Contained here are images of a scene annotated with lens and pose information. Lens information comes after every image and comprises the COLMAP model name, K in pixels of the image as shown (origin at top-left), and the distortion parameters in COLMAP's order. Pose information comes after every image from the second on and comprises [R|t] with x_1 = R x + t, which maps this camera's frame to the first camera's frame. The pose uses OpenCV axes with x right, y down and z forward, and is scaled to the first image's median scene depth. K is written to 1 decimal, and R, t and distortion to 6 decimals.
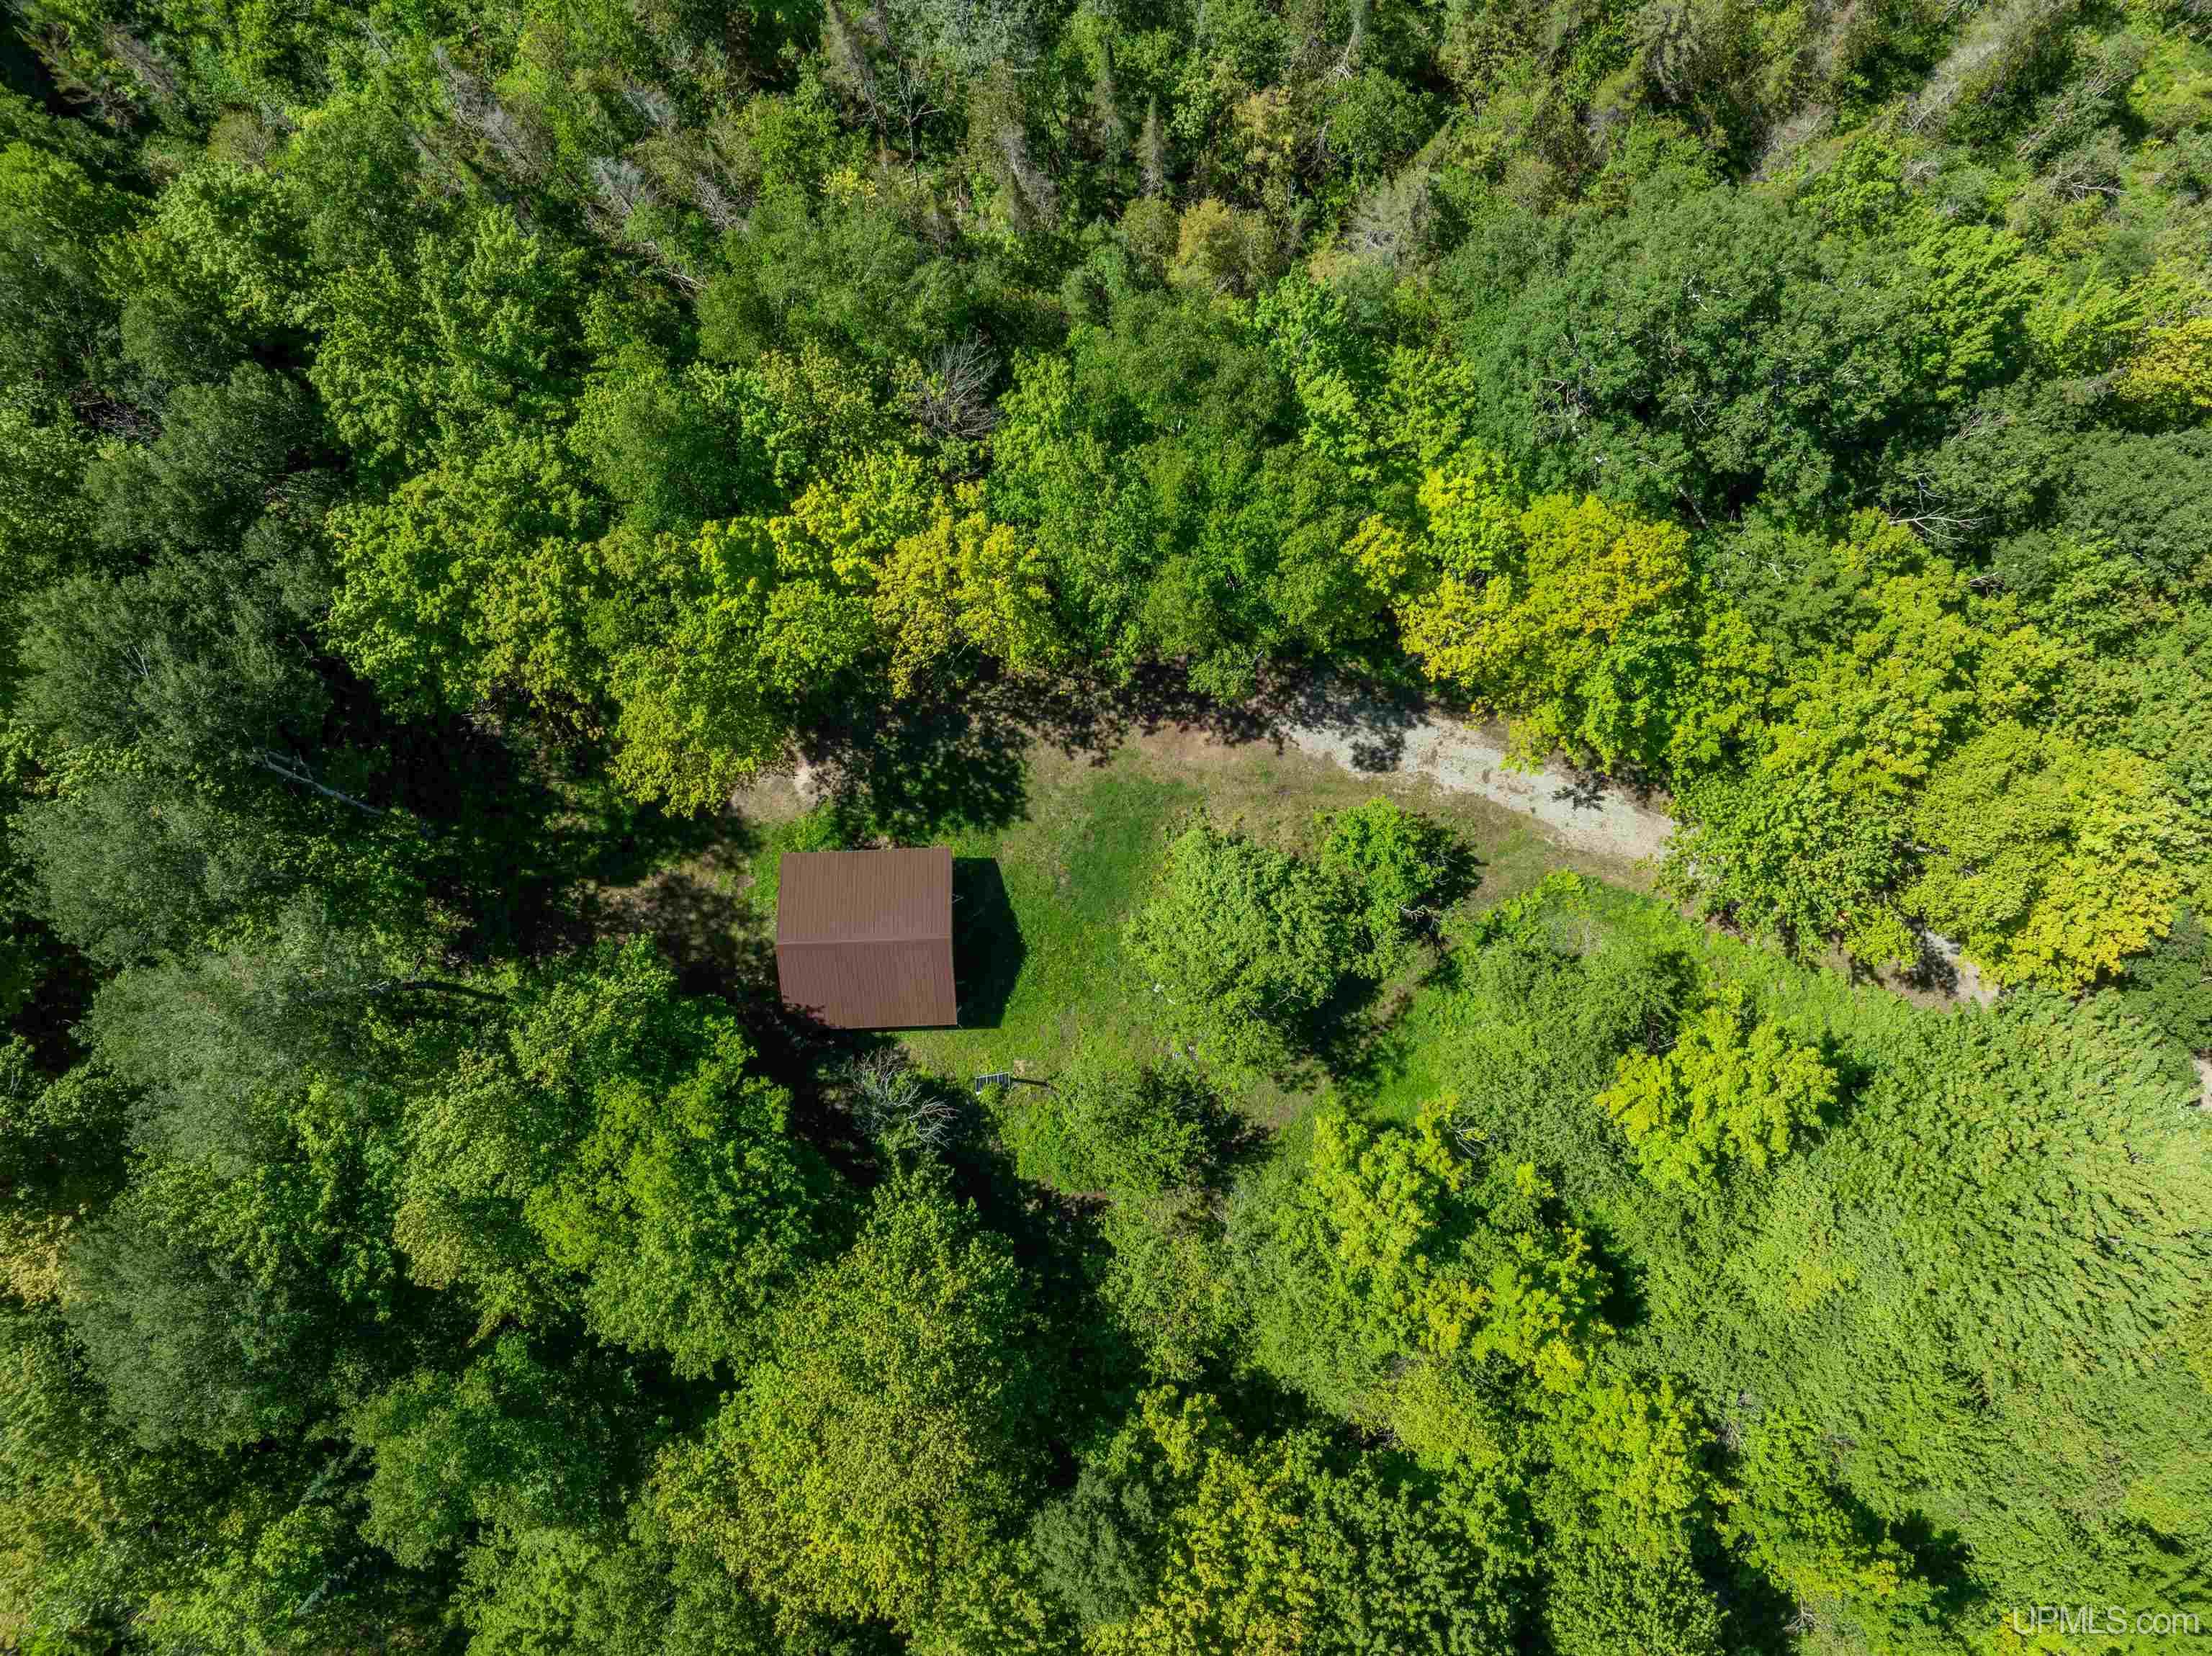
lens RADIAL K [[1528.8, 0, 1154.4], [0, 1528.8, 828.0], [0, 0, 1]] dist [0.023066, 0.004677]
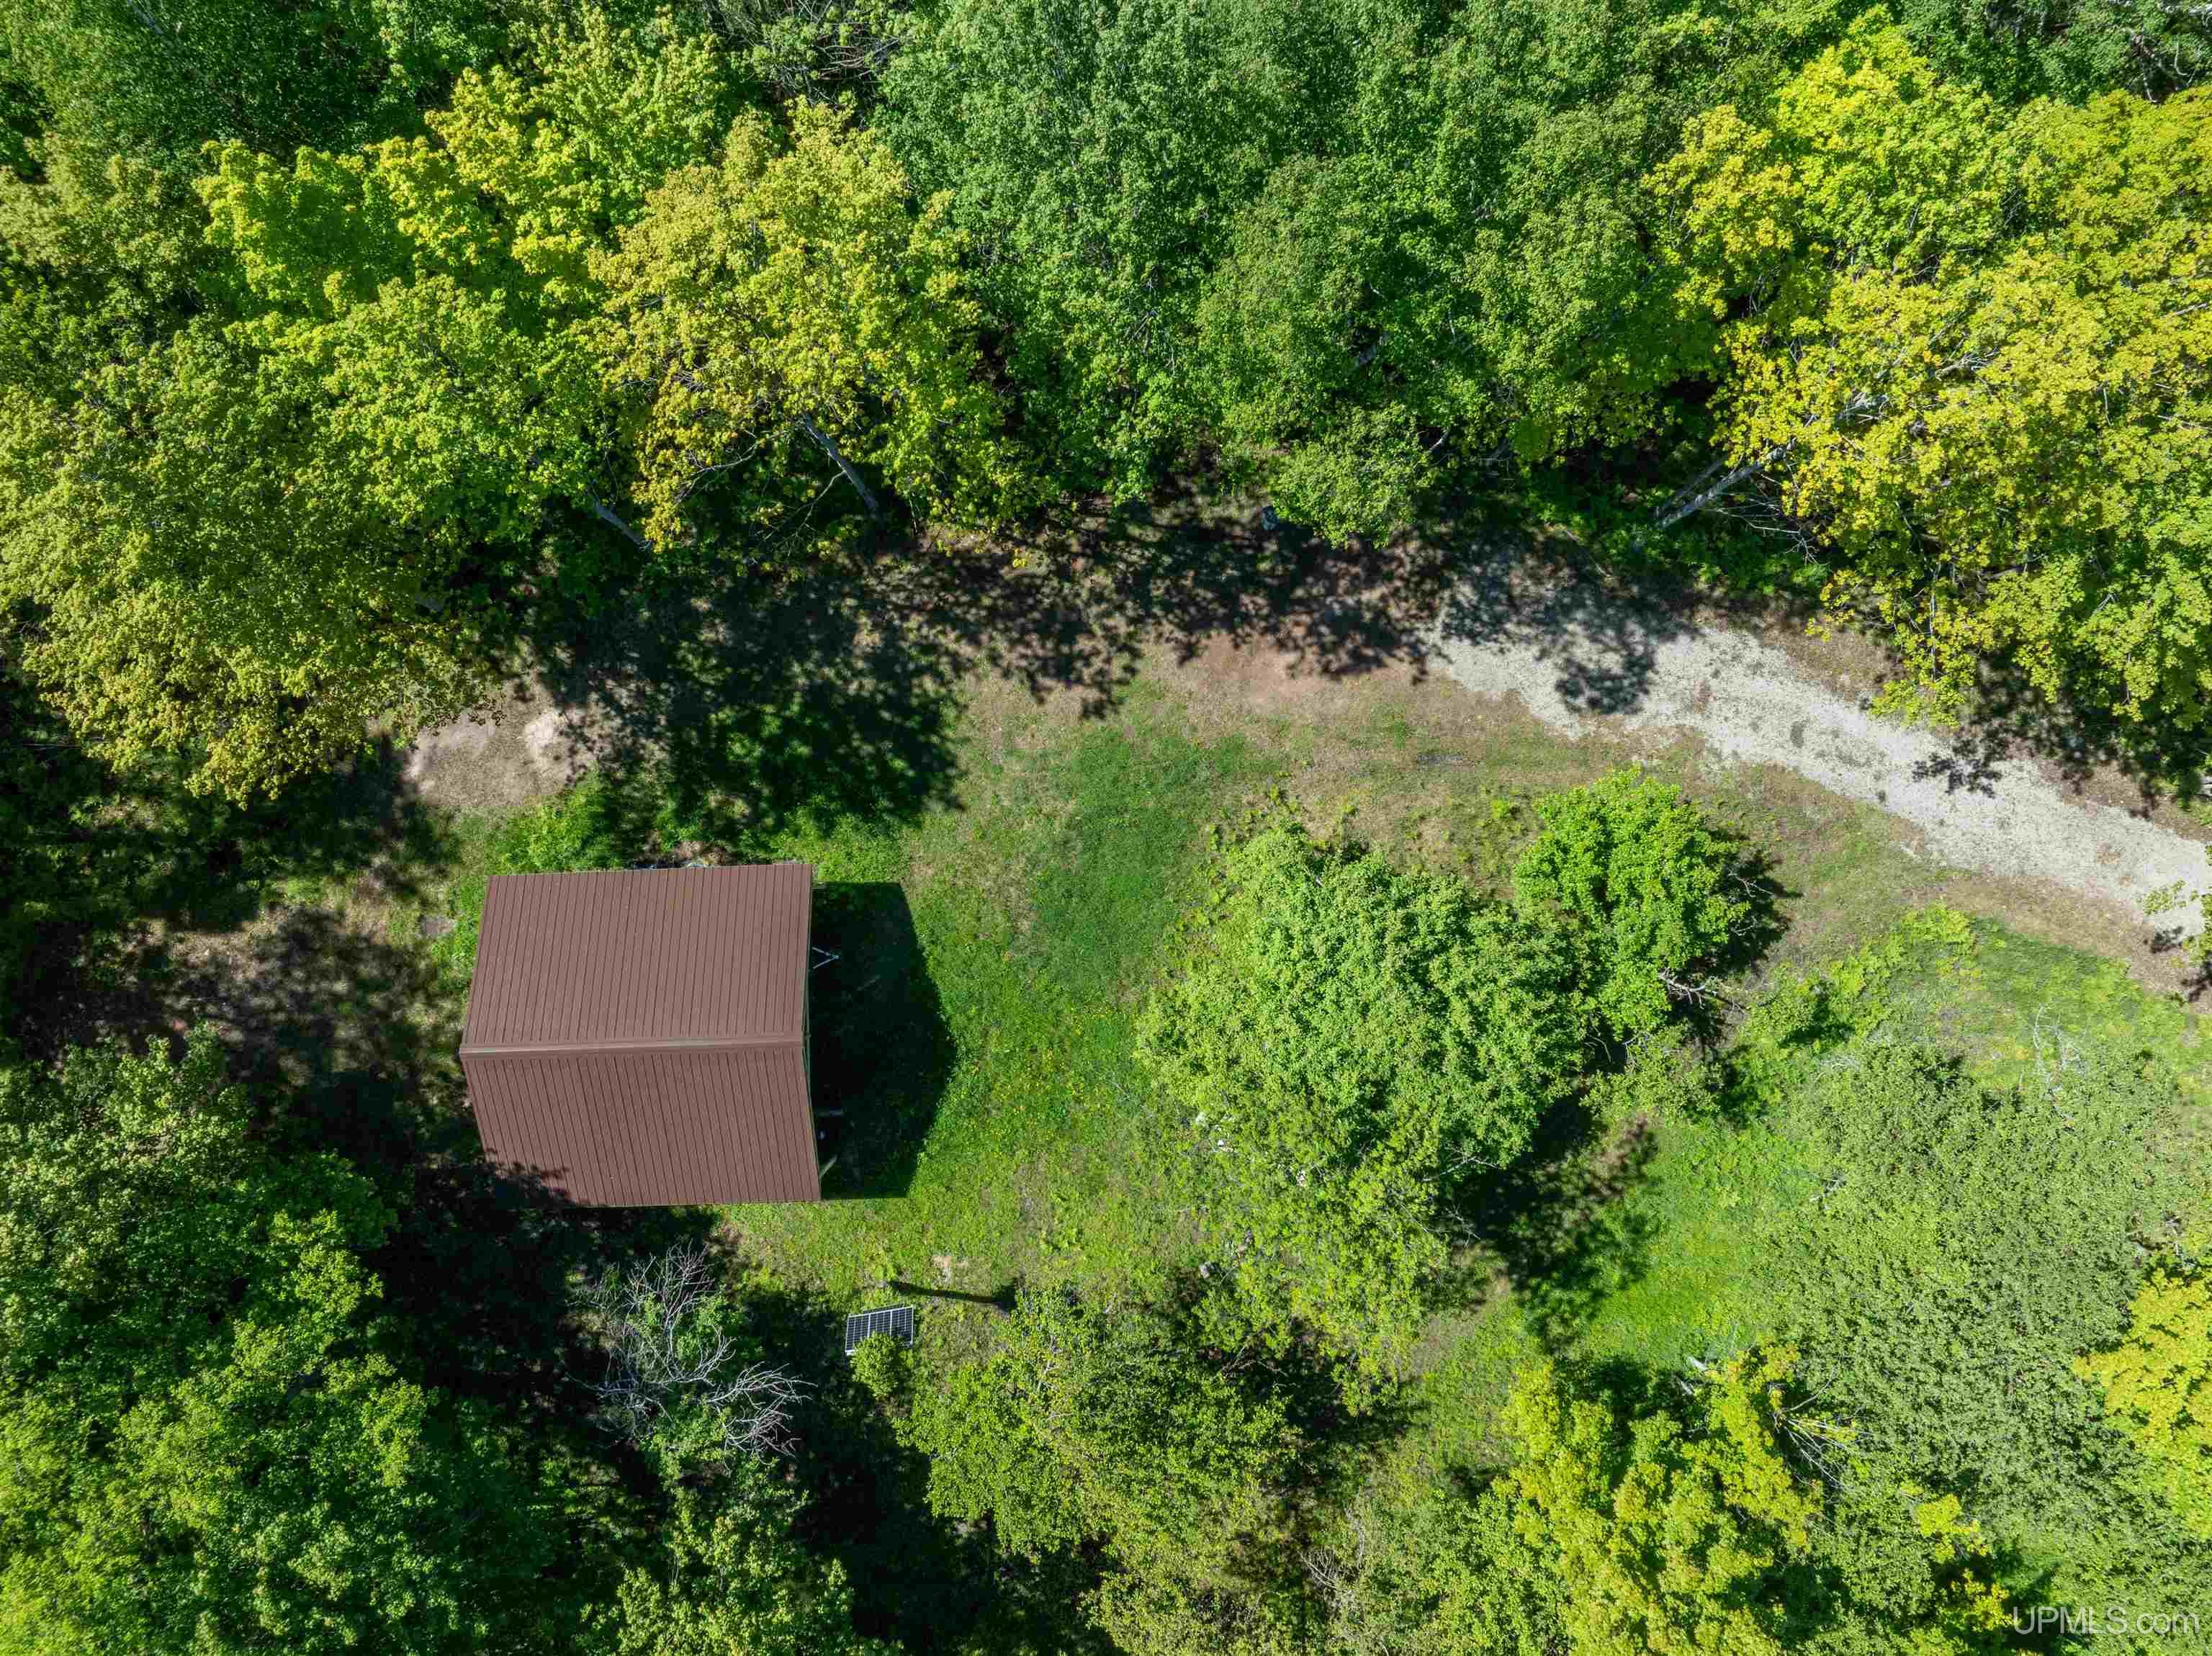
lens RADIAL K [[1562.6, 0, 1116.2], [0, 1562.6, 824.4], [0, 0, 1]] dist [-0.037409, 0.002894]
pose [[0.999756, 0.001864, -0.022012, -0.015657], [-0.001941, 0.999992, -0.003463, 0.001022], [0.022005, 0.003505, 0.999752, 0.458555]]
